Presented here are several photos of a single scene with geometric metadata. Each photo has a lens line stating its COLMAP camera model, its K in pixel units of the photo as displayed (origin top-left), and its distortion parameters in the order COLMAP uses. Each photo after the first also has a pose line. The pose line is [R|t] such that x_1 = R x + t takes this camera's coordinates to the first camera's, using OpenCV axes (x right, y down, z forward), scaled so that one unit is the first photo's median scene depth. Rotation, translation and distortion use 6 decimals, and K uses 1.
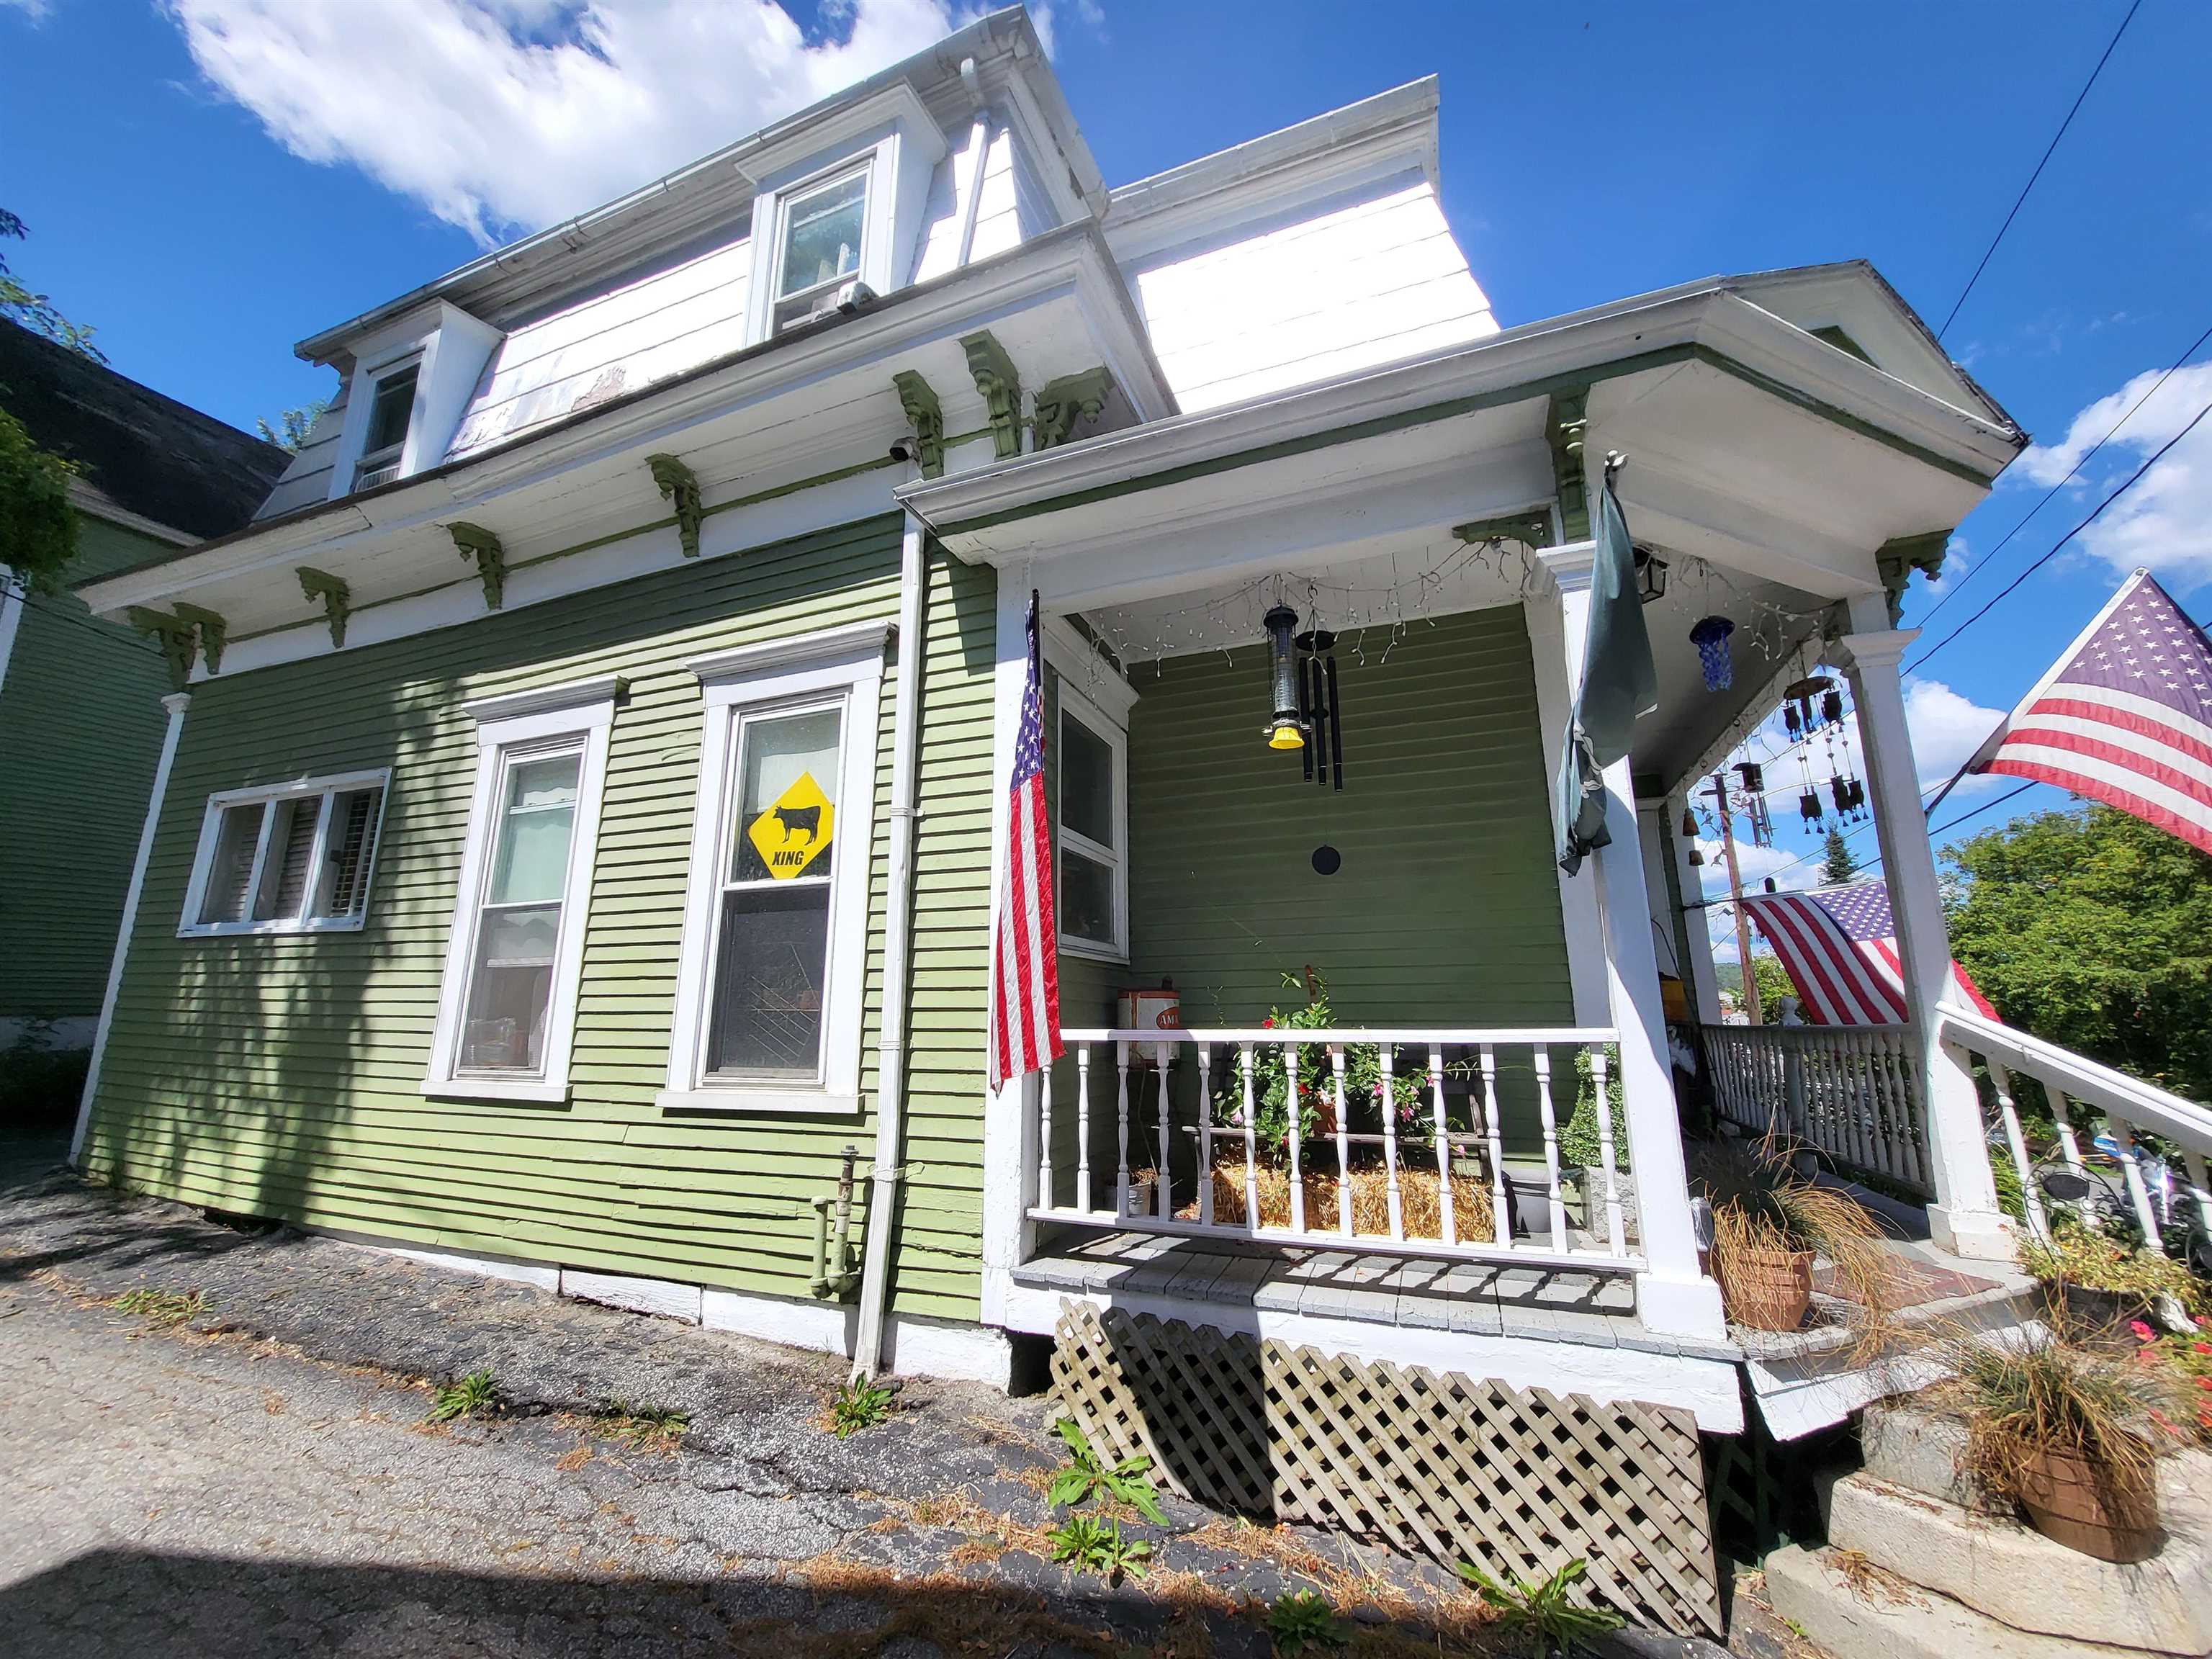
lens RADIAL K [[930.2, 0, 1092.4], [0, 930.2, 831.7], [0, 0, 1]] dist [0.003218, 0.000364]
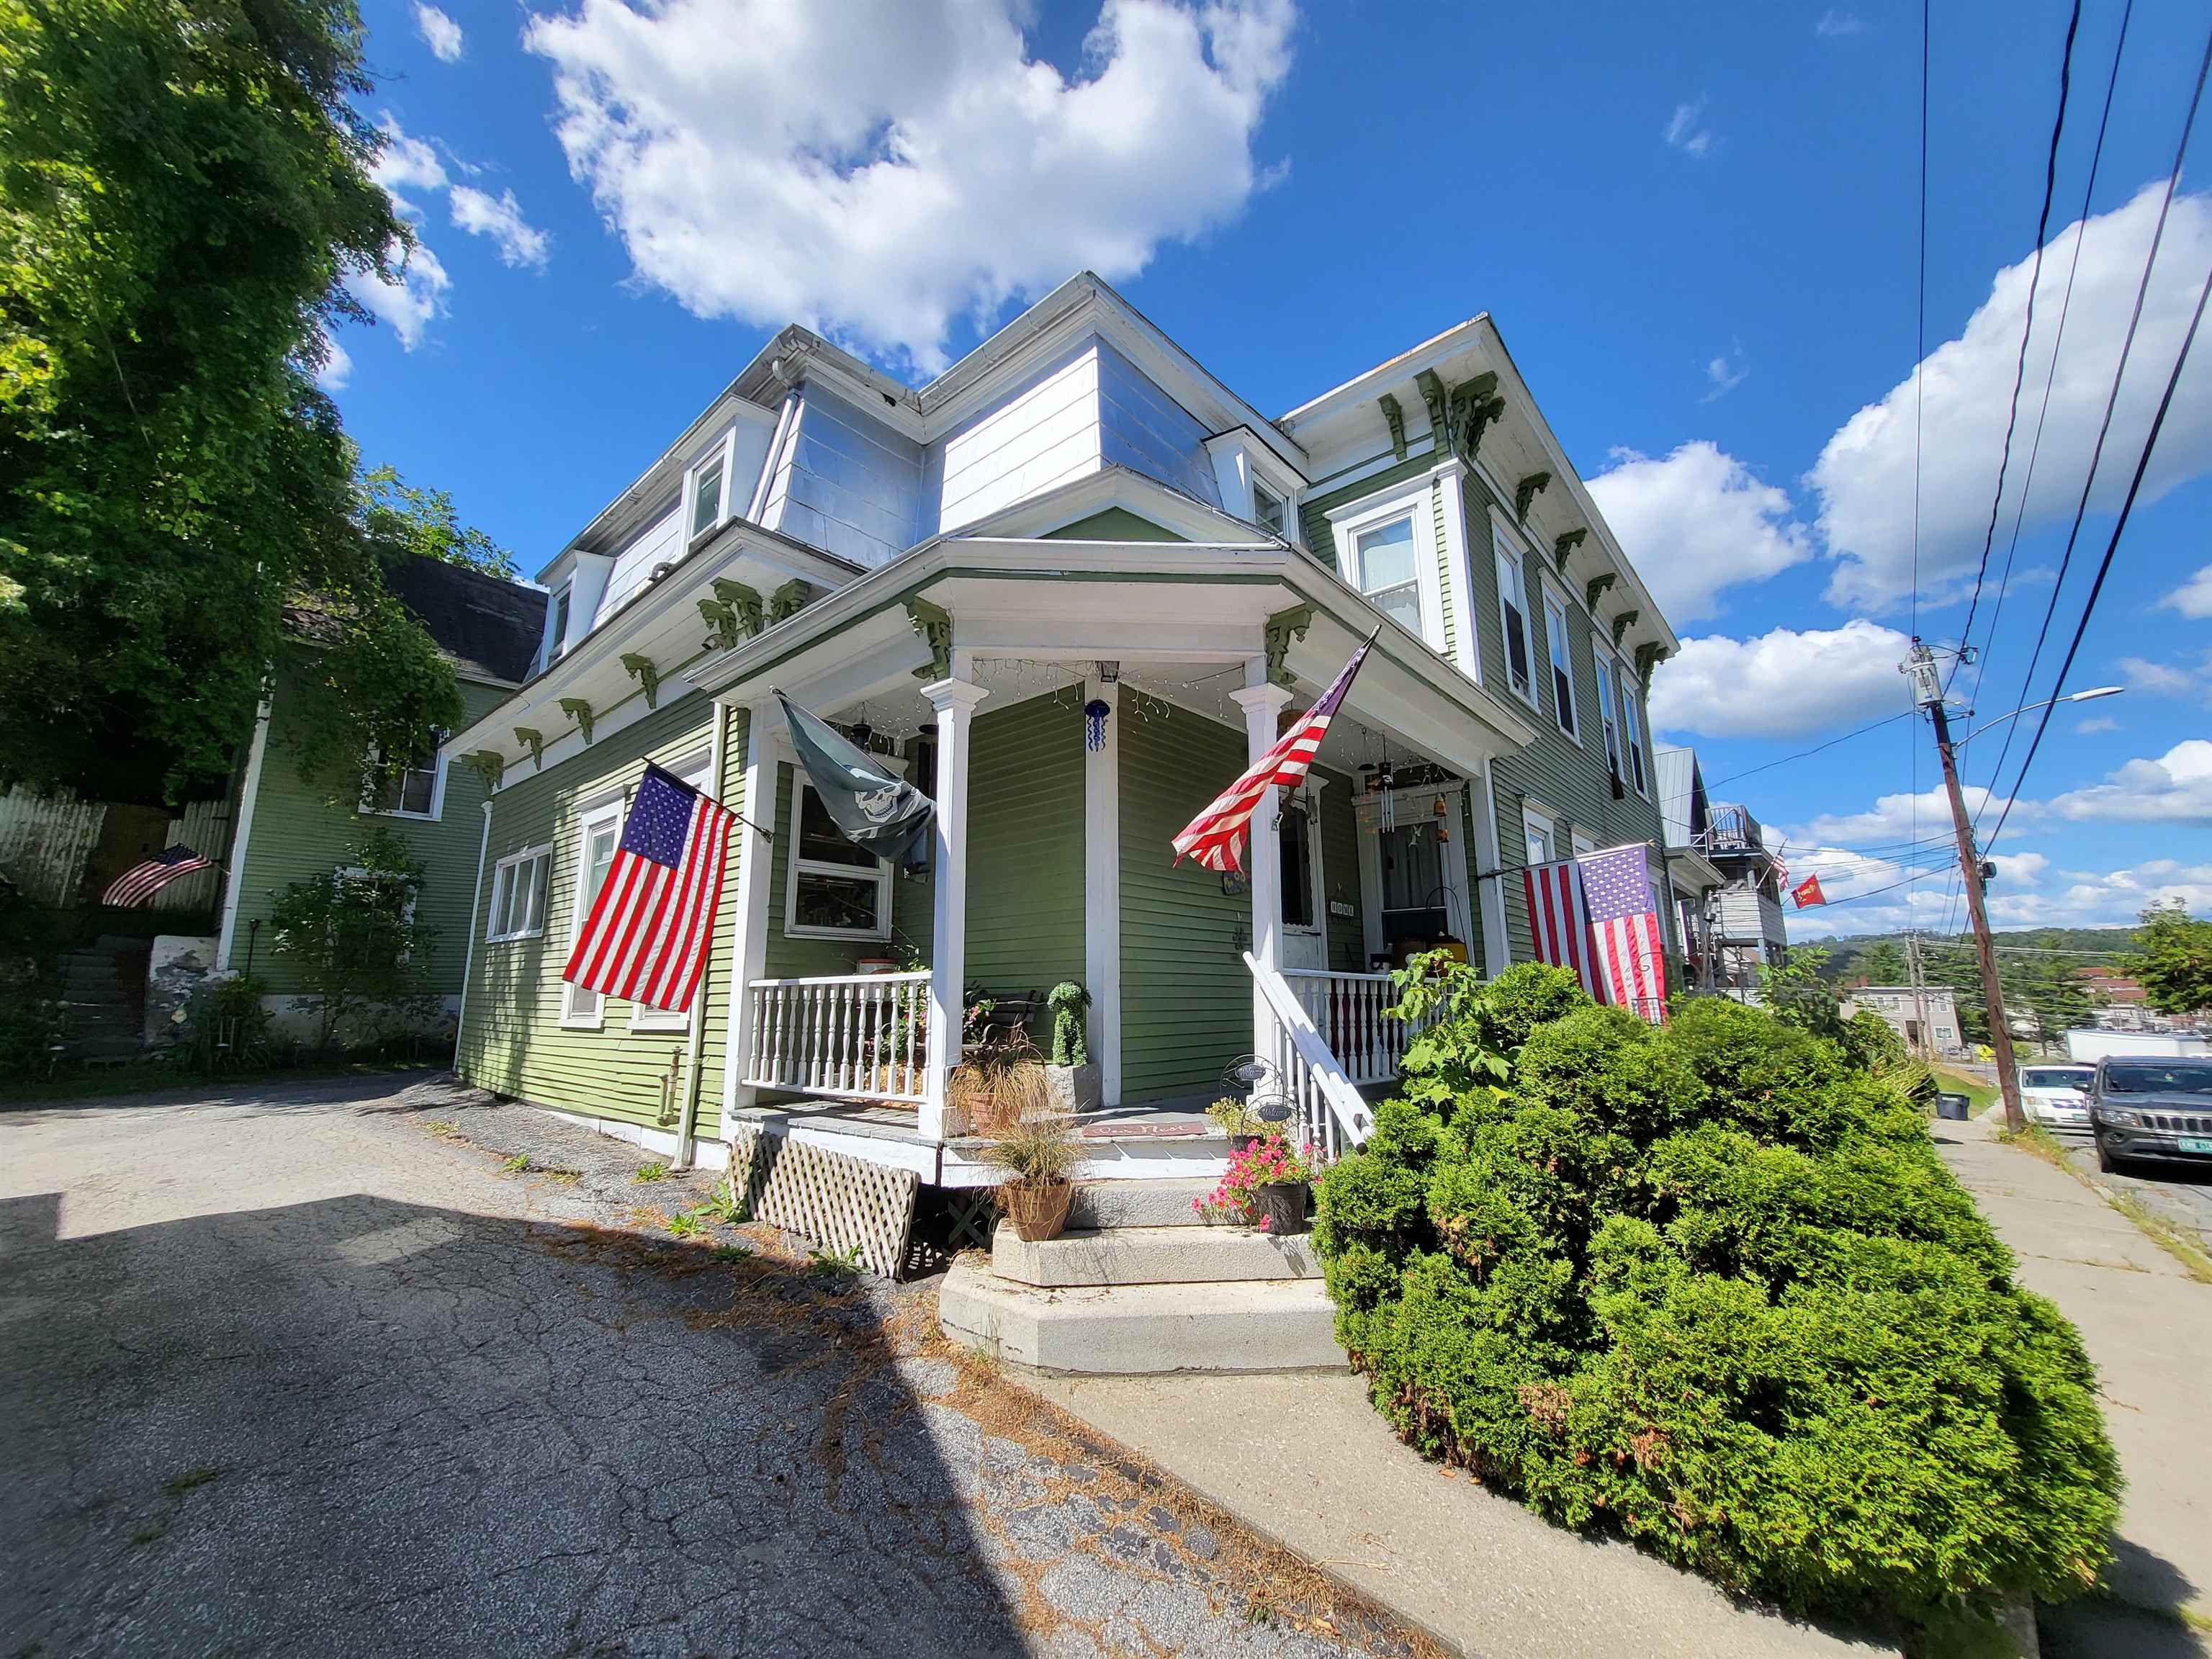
lens RADIAL K [[874.2, 0, 1111.8], [0, 874.2, 828.9], [0, 0, 1]] dist [-0.000479, -0.000087]
pose [[0.950958, -0.078014, -0.299319, 0.962176], [0.086710, 0.996107, 0.015861, -0.037031], [0.296917, -0.041037, 0.954021, -0.320577]]
